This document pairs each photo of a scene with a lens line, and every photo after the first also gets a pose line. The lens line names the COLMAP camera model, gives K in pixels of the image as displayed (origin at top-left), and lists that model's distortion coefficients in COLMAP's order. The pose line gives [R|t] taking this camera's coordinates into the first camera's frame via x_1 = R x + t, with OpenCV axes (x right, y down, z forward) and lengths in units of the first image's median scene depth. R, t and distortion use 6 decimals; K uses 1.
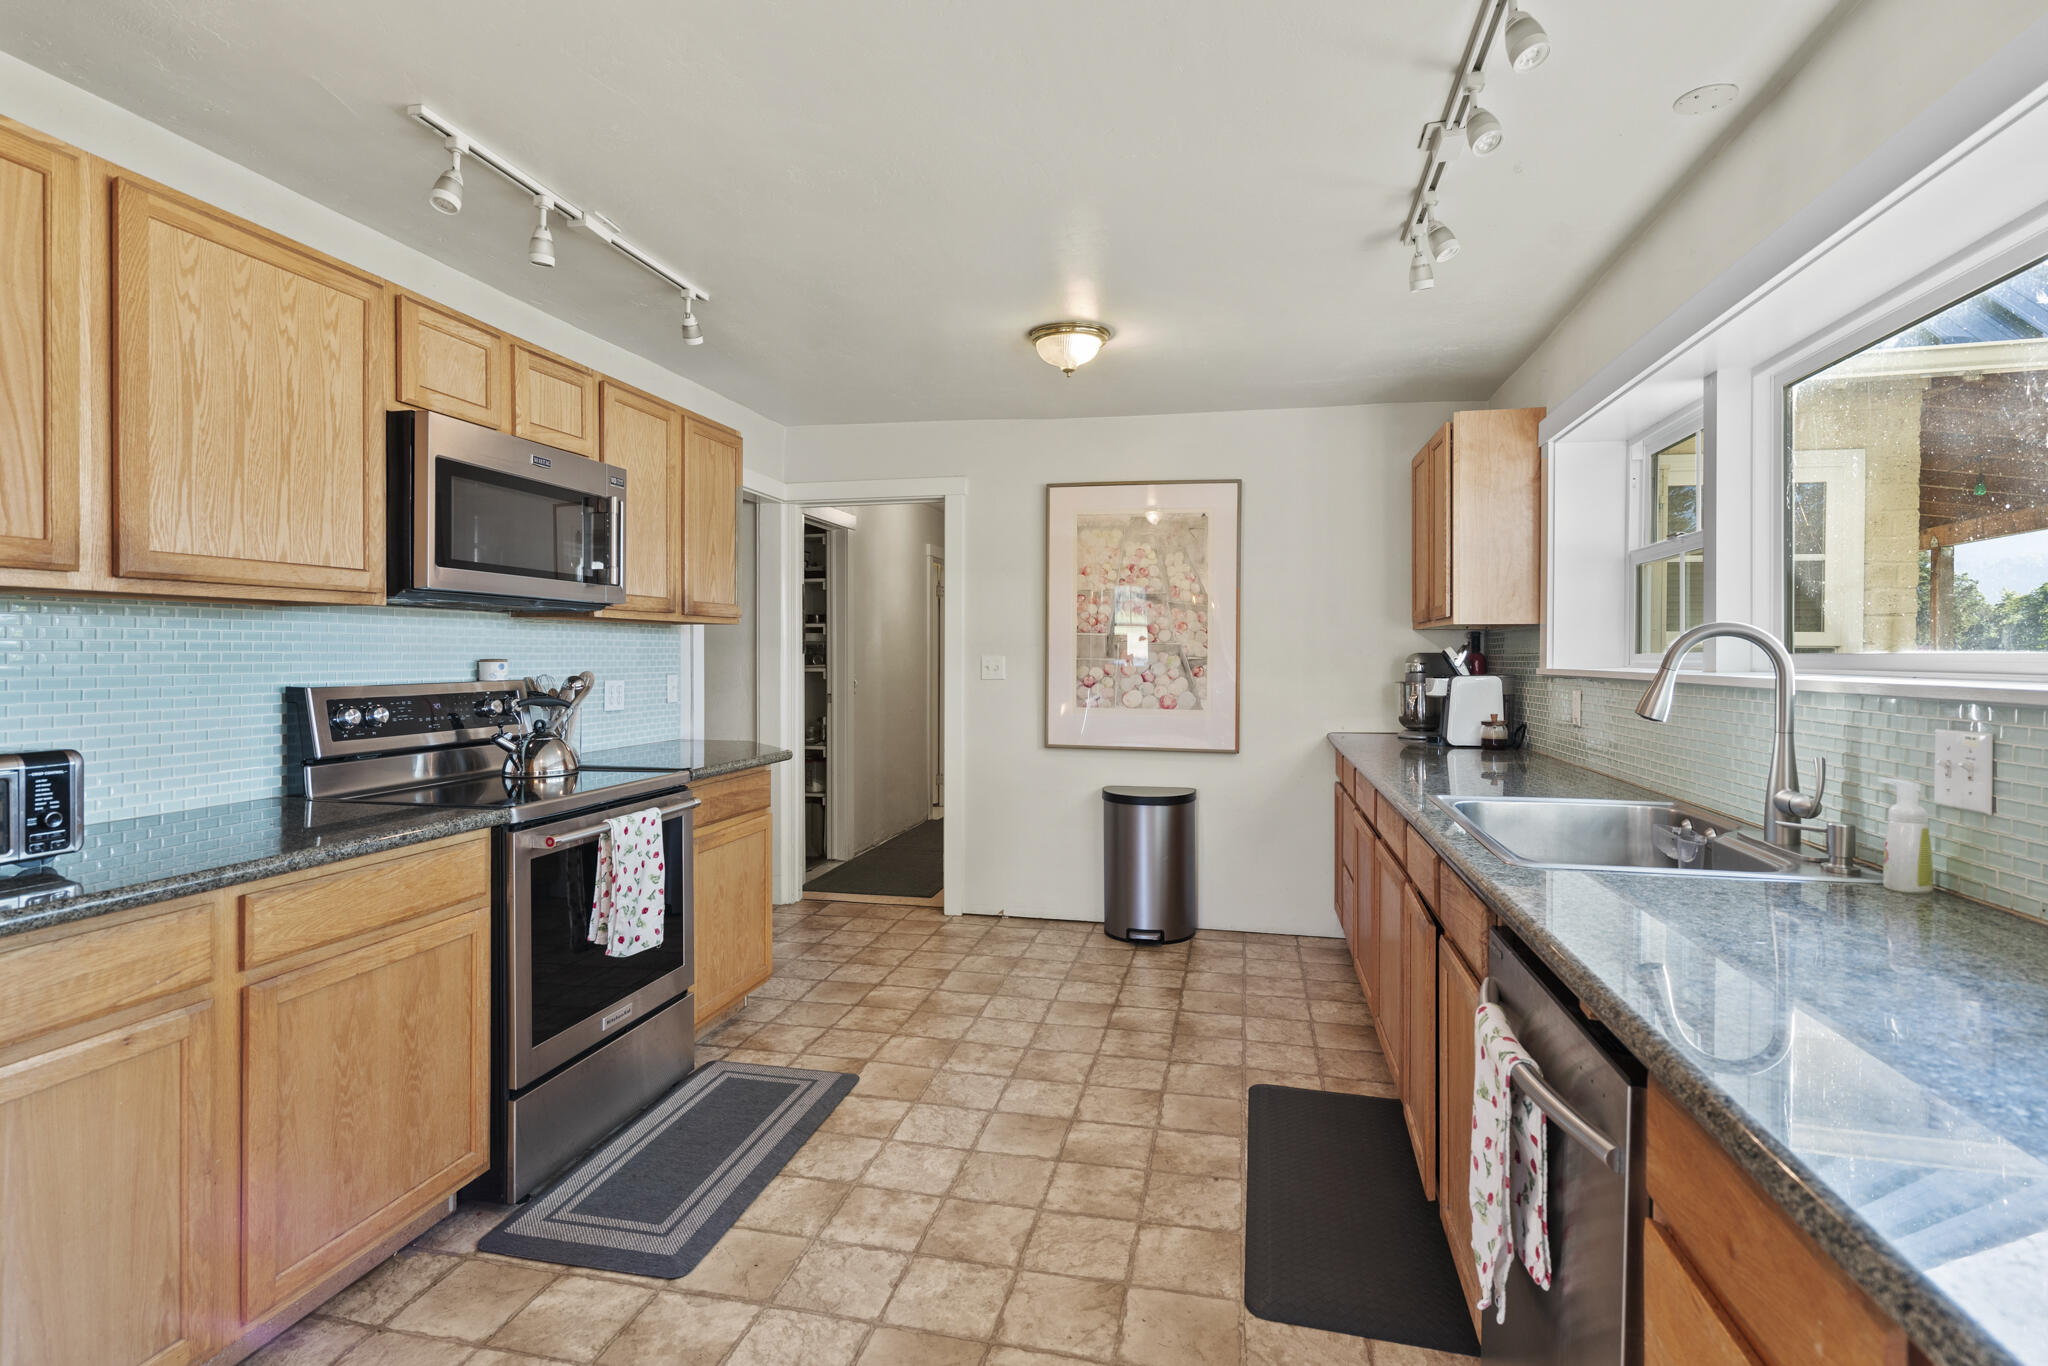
lens RADIAL K [[1030.2, 0, 1021.9], [0, 1030.2, 668.9], [0, 0, 1]] dist [0.005805, 0.000085]
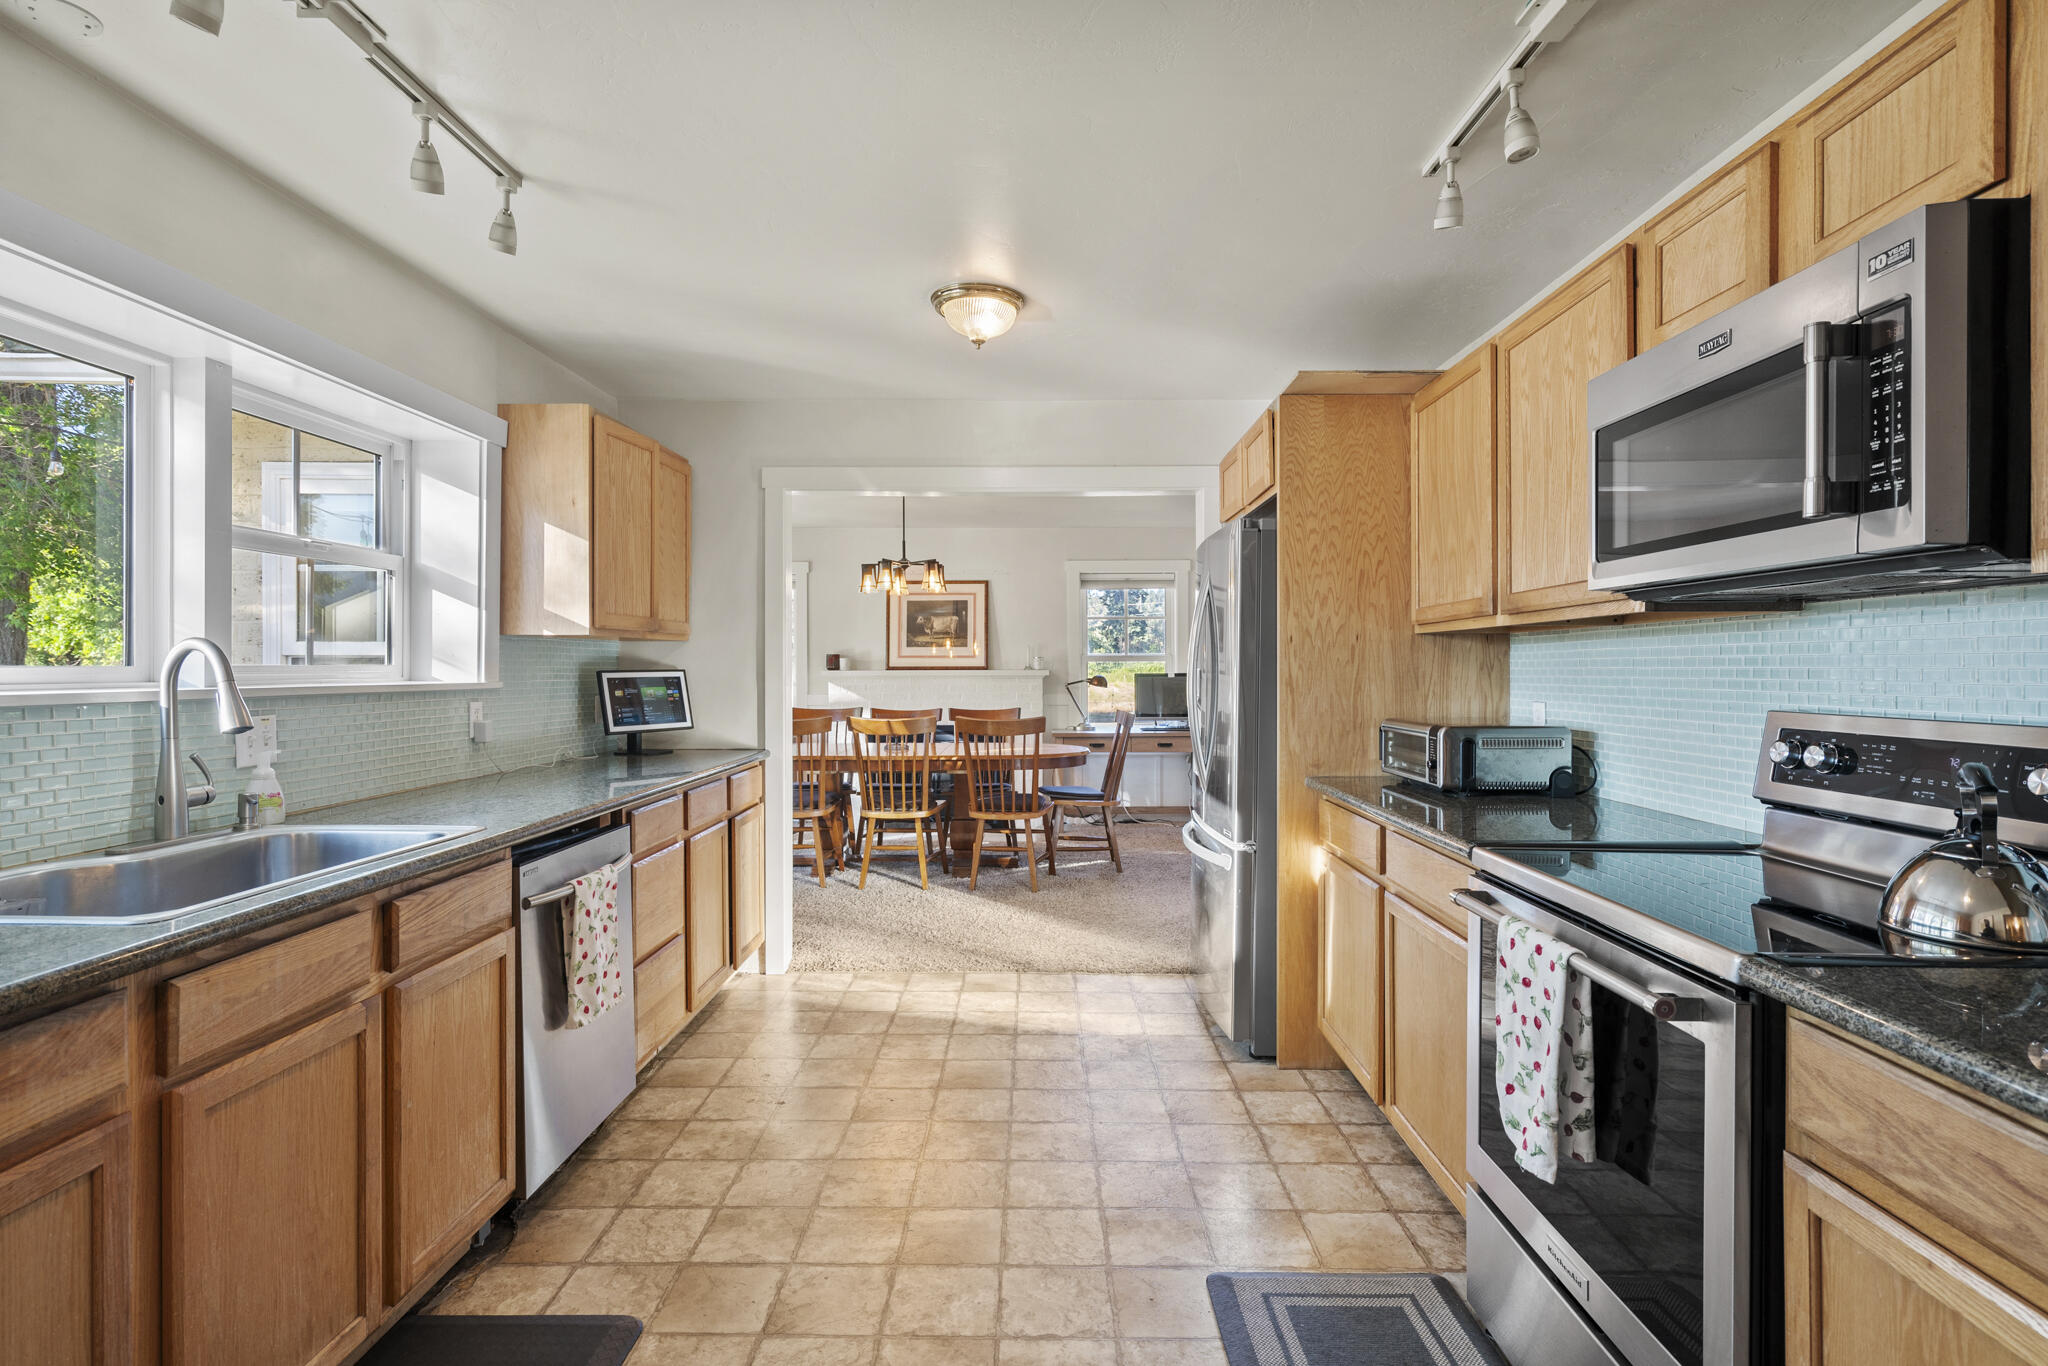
lens RADIAL K [[1030.2, 0, 1024.9], [0, 1030.2, 673.1], [0, 0, 1]] dist [0.005805, 0.000085]
pose [[-0.979688, 0.001089, -0.200522, 0.051572], [-0.002324, 0.999856, 0.016788, -0.026152], [0.200512, 0.016913, -0.979545, 1.859582]]
